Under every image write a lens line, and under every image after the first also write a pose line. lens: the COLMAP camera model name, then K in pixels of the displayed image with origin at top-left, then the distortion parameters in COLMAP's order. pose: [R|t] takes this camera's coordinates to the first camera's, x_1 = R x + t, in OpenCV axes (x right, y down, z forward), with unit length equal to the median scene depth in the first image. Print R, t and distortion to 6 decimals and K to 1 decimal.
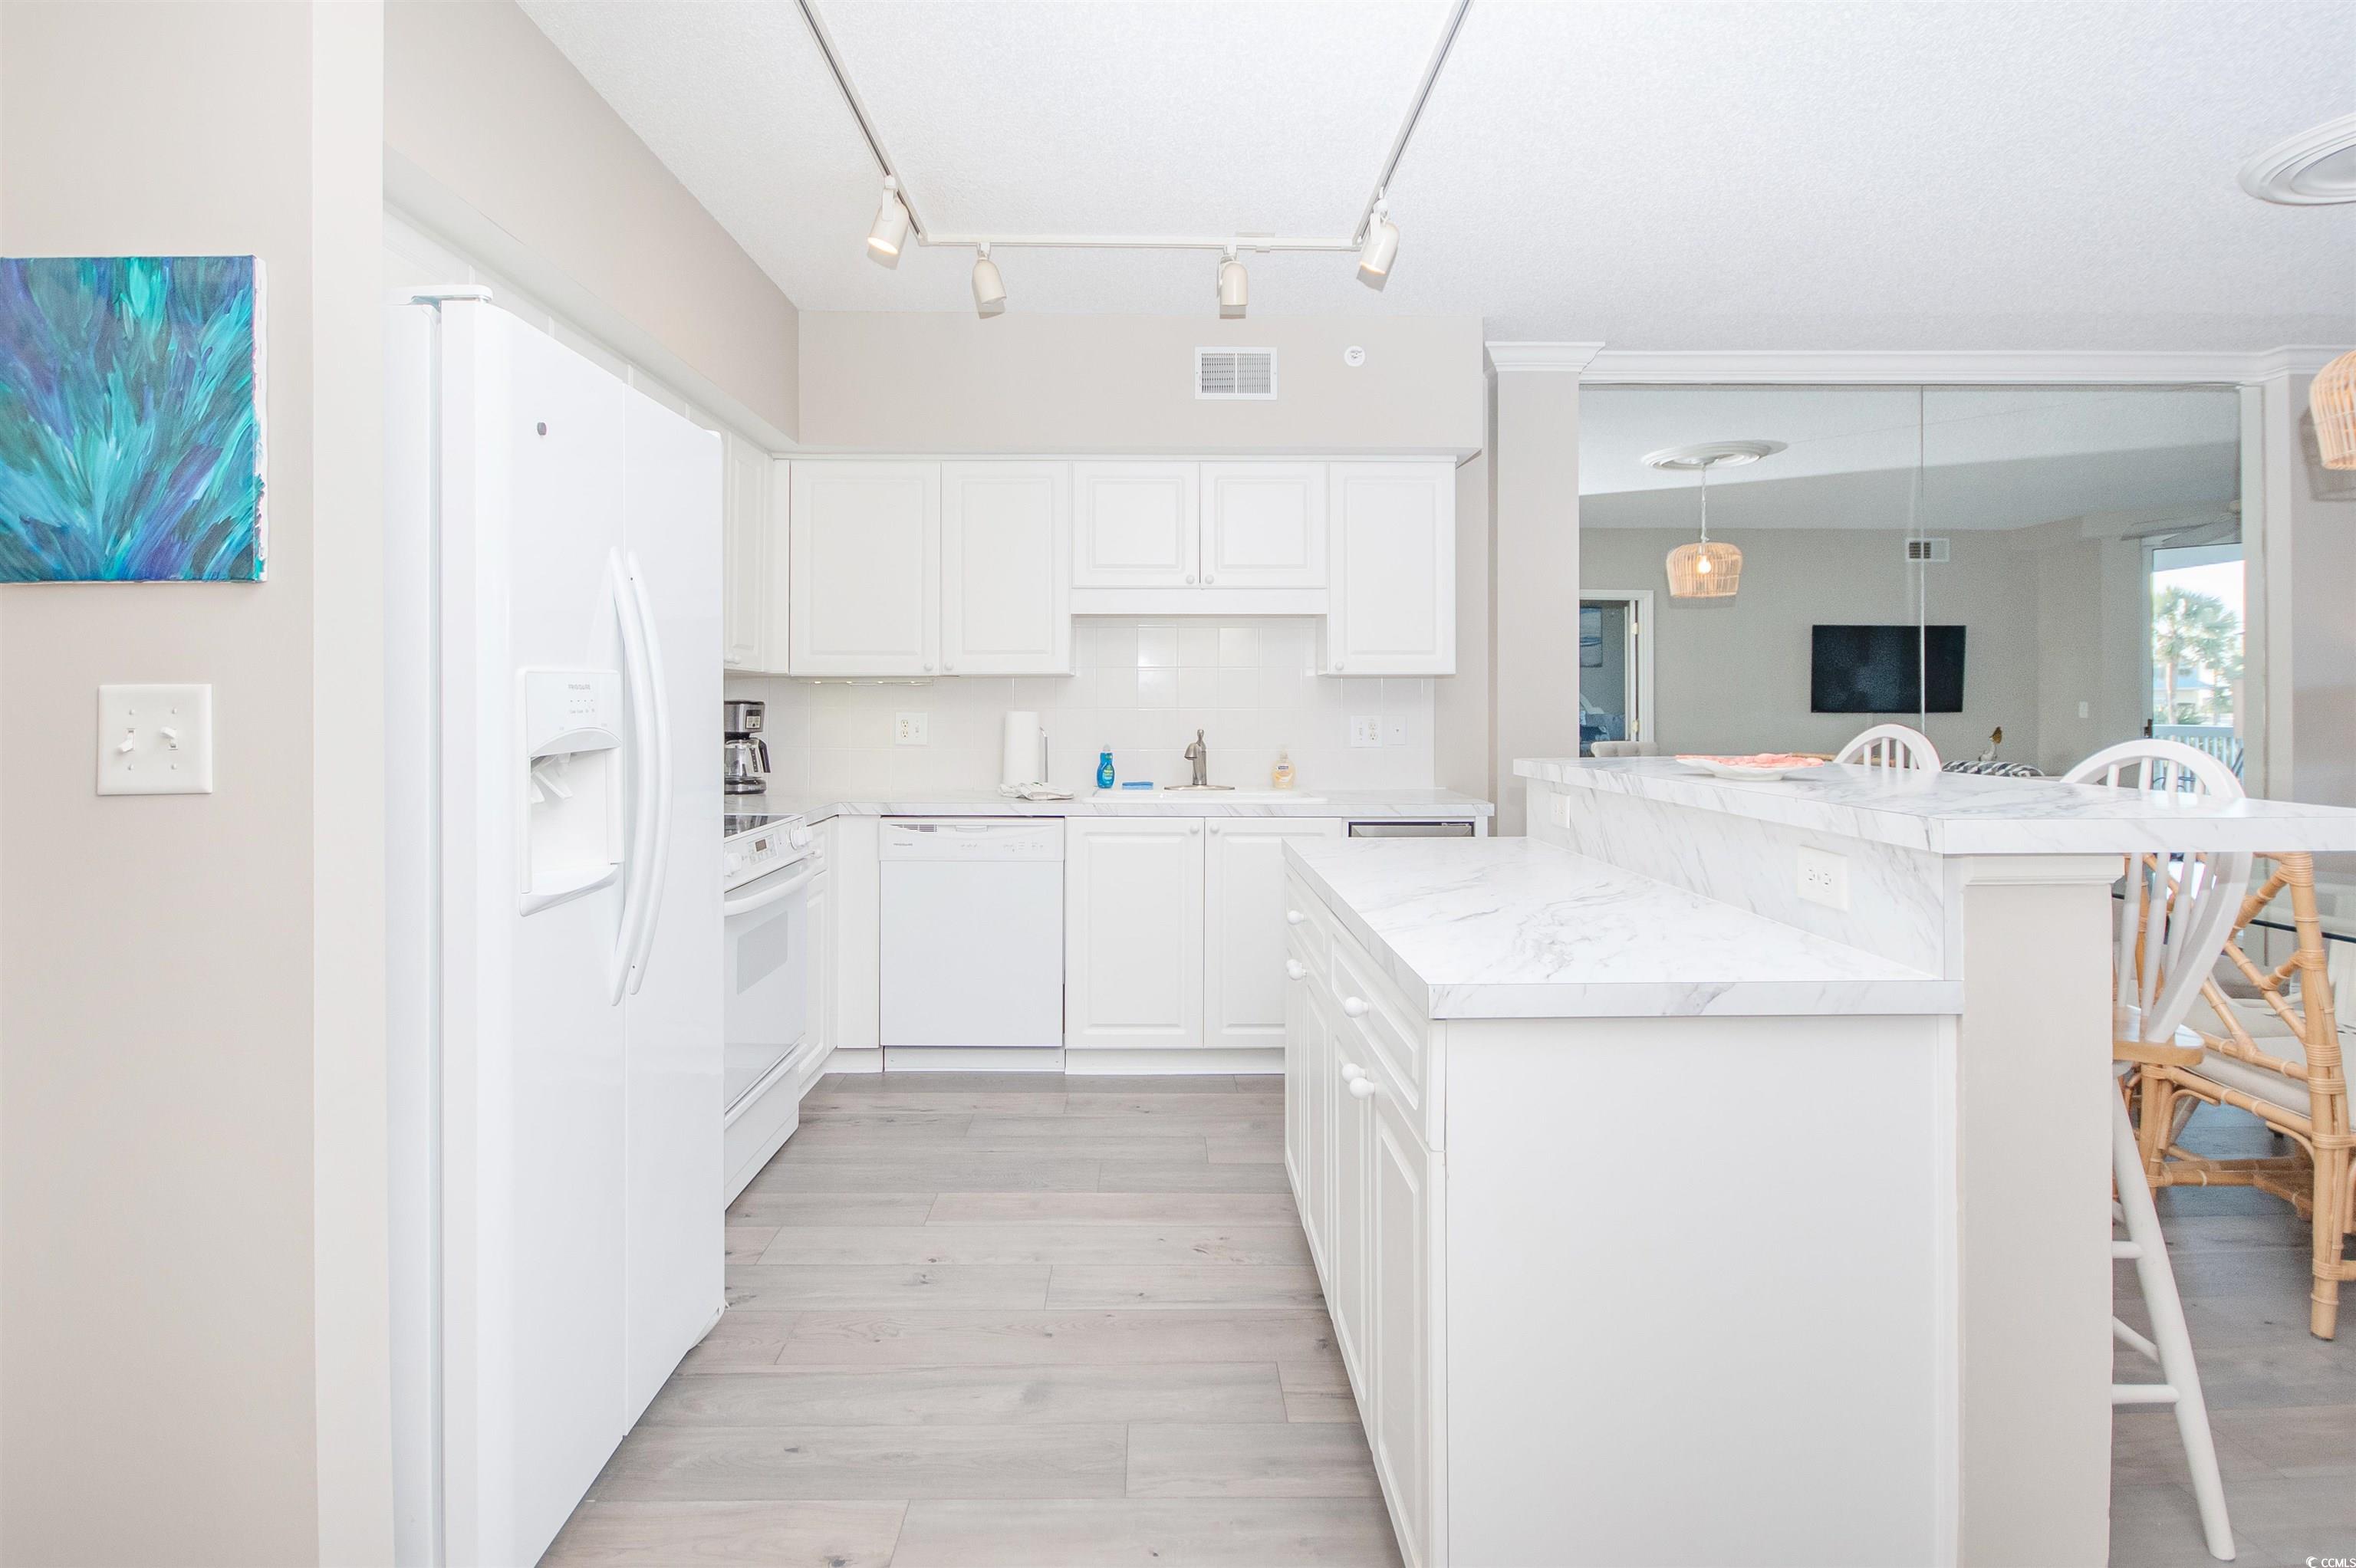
lens RADIAL K [[1165.1, 0, 1183.7], [0, 1165.1, 699.4], [0, 0, 1]] dist [0.005887, 0.000906]
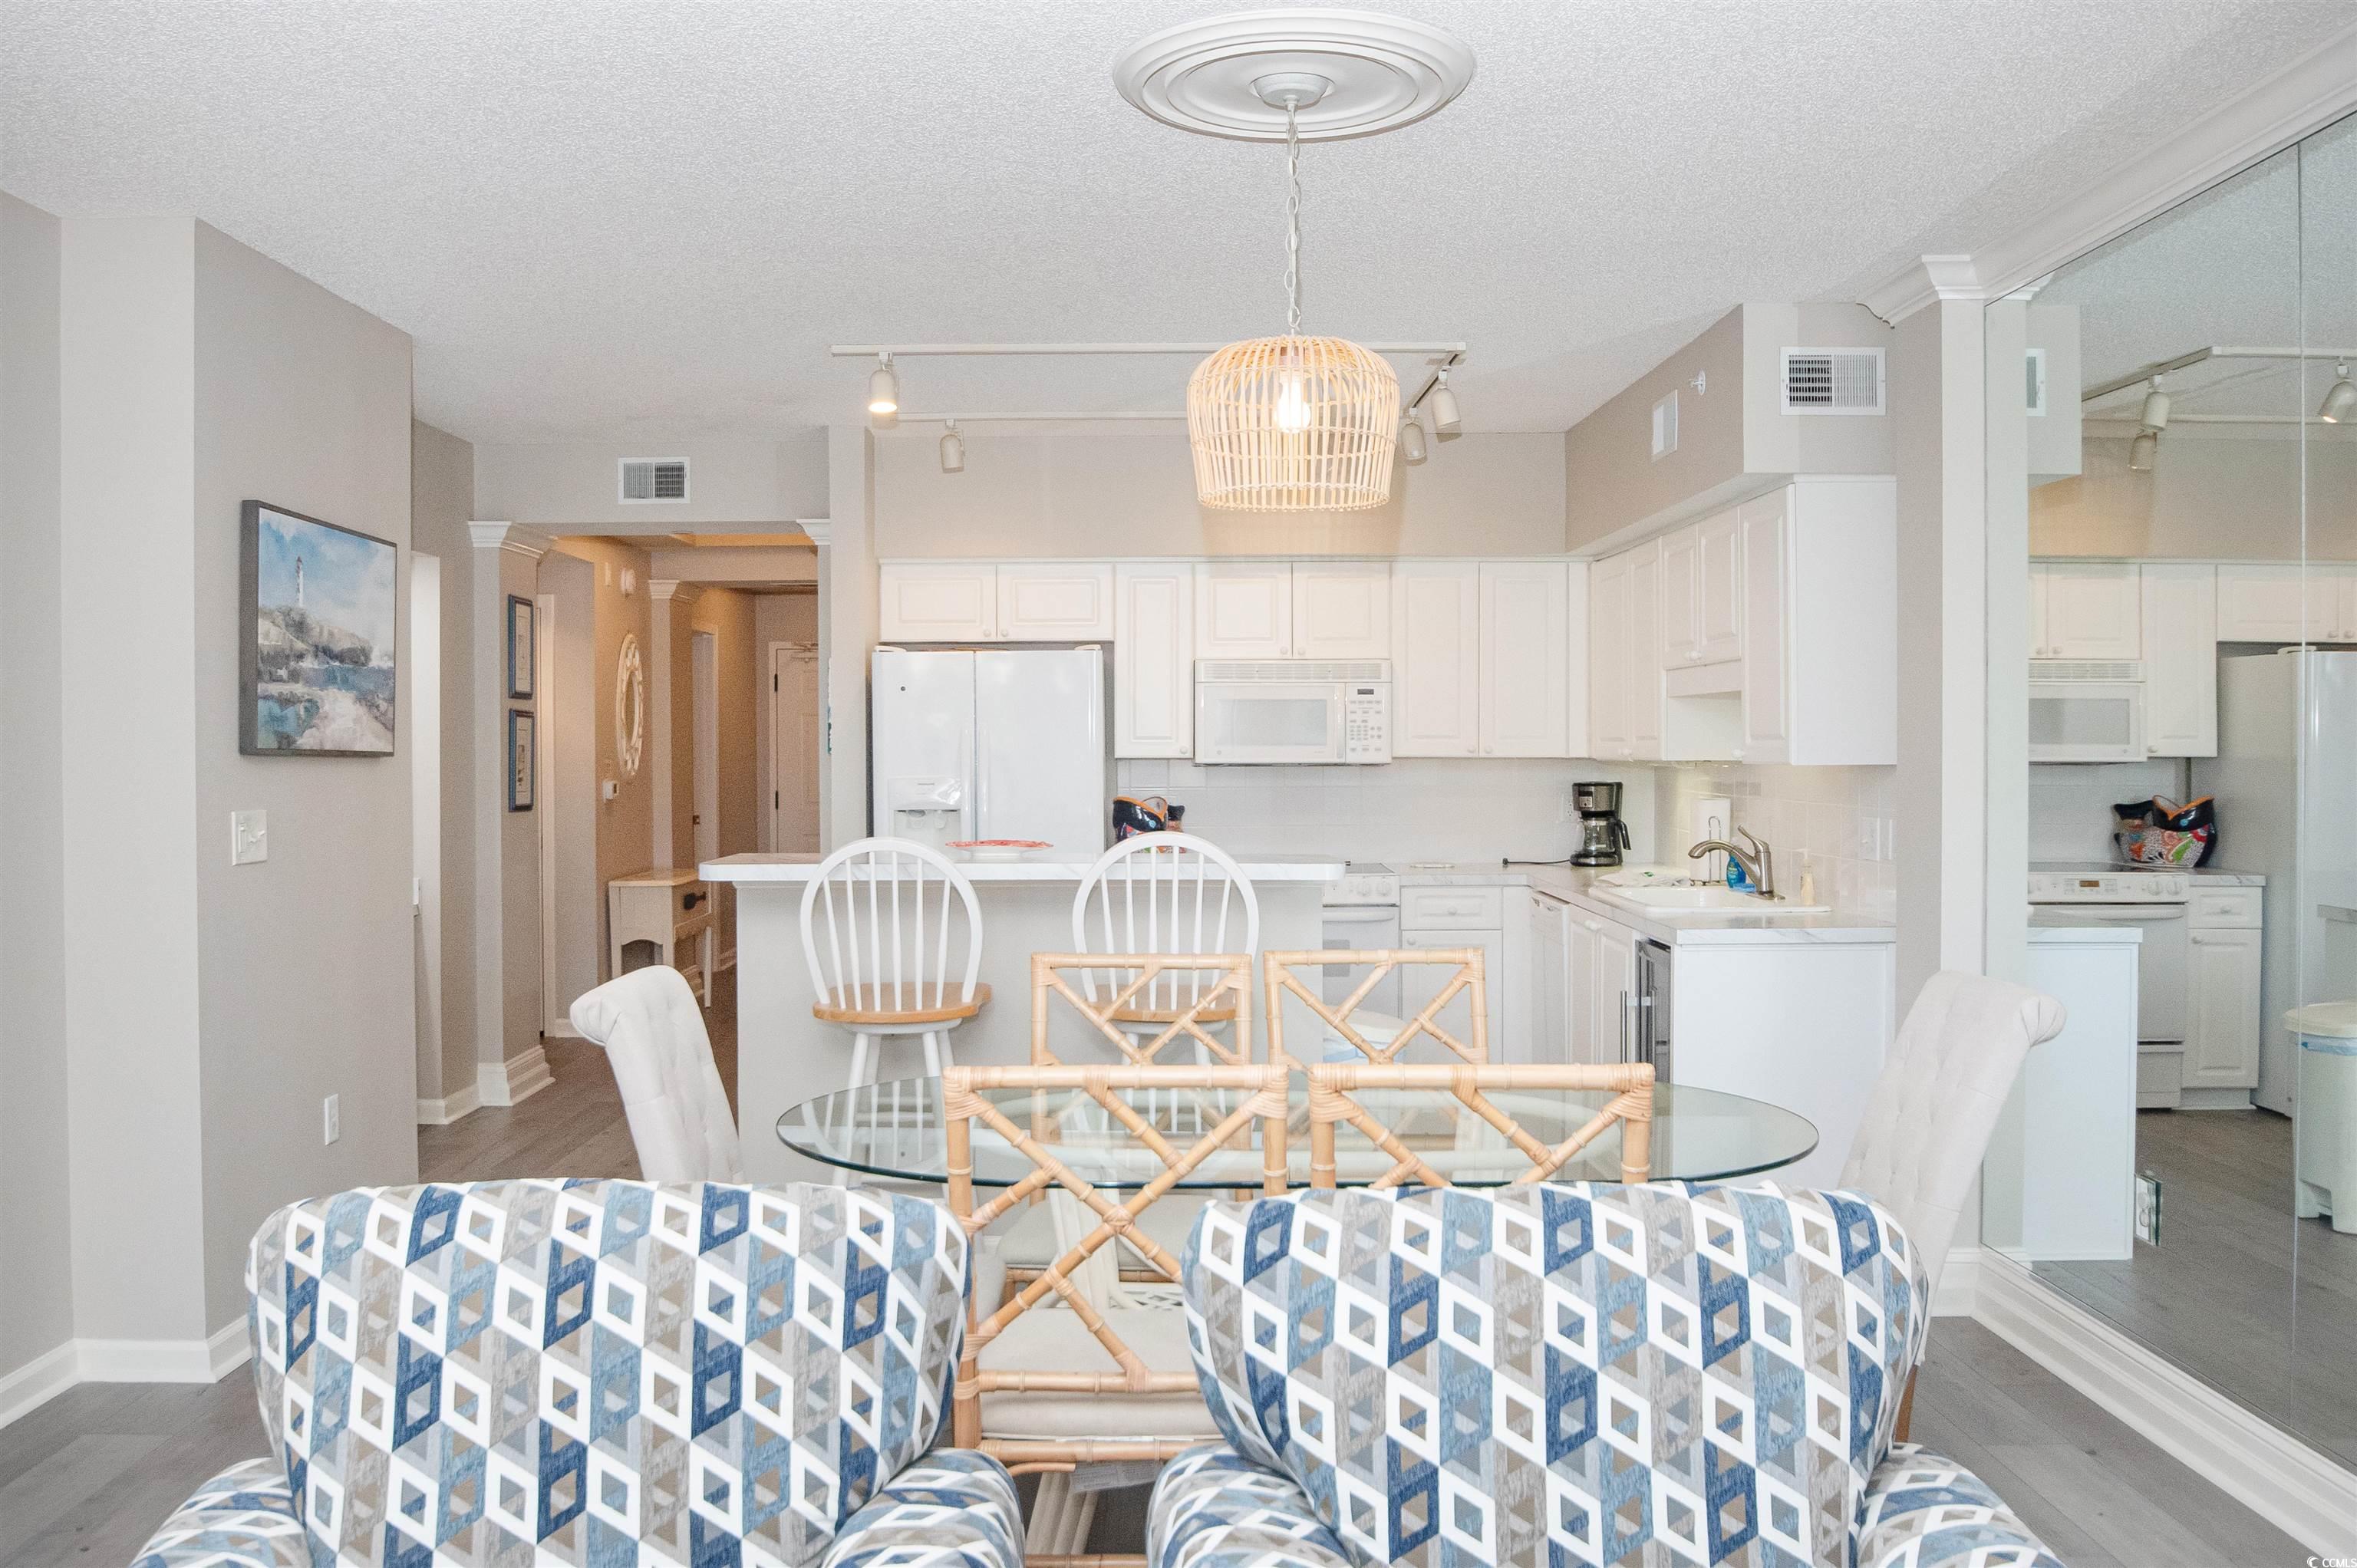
lens RADIAL K [[2068.5, 0, 1086.5], [0, 2068.5, 785.9], [0, 0, 1]] dist [-0.082230, -0.000806]
pose [[-0.061966, 0.019581, -0.997886, 1.591918], [0.007632, 0.999788, 0.019144, -0.036113], [0.998049, -0.006429, -0.062102, 0.639126]]
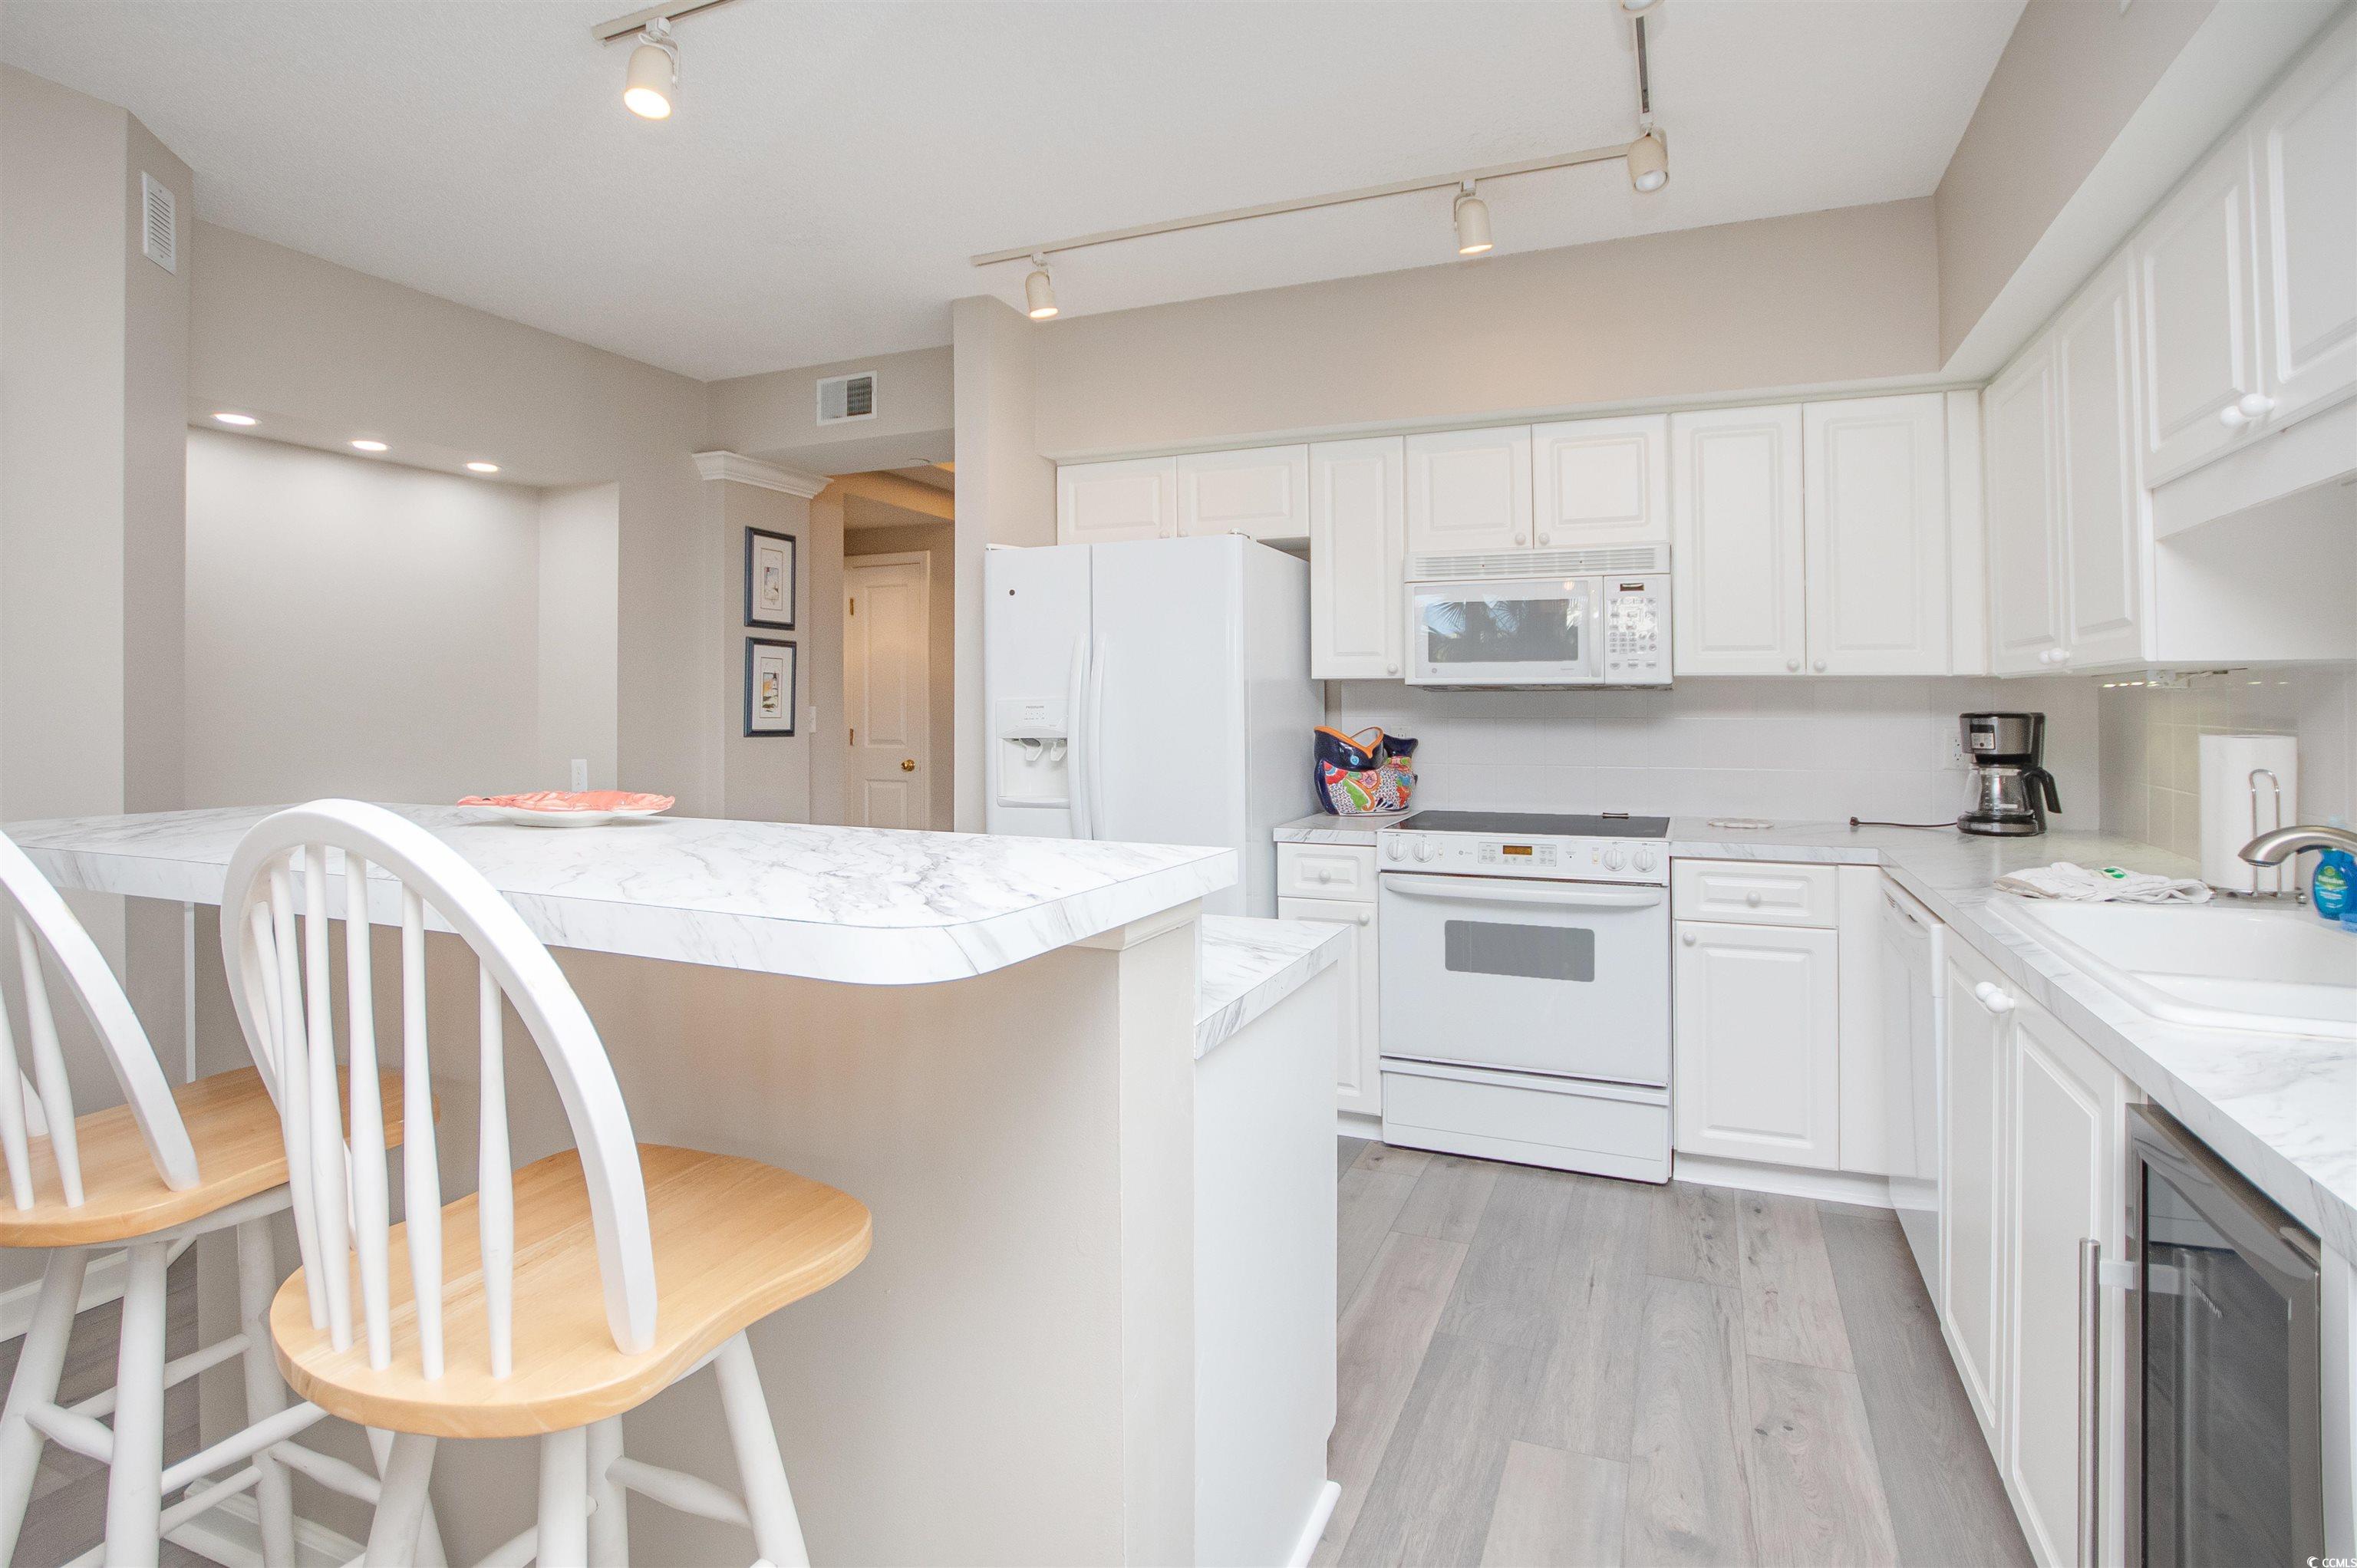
lens RADIAL K [[1164.1, 0, 1180.7], [0, 1164.1, 682.3], [0, 0, 1]] dist [-0.032747, 0.000532]
pose [[-0.424643, -0.018145, -0.905179, 0.514108], [0.004134, 0.999750, -0.021980, -0.003665], [0.905351, -0.013076, -0.424462, 0.834104]]
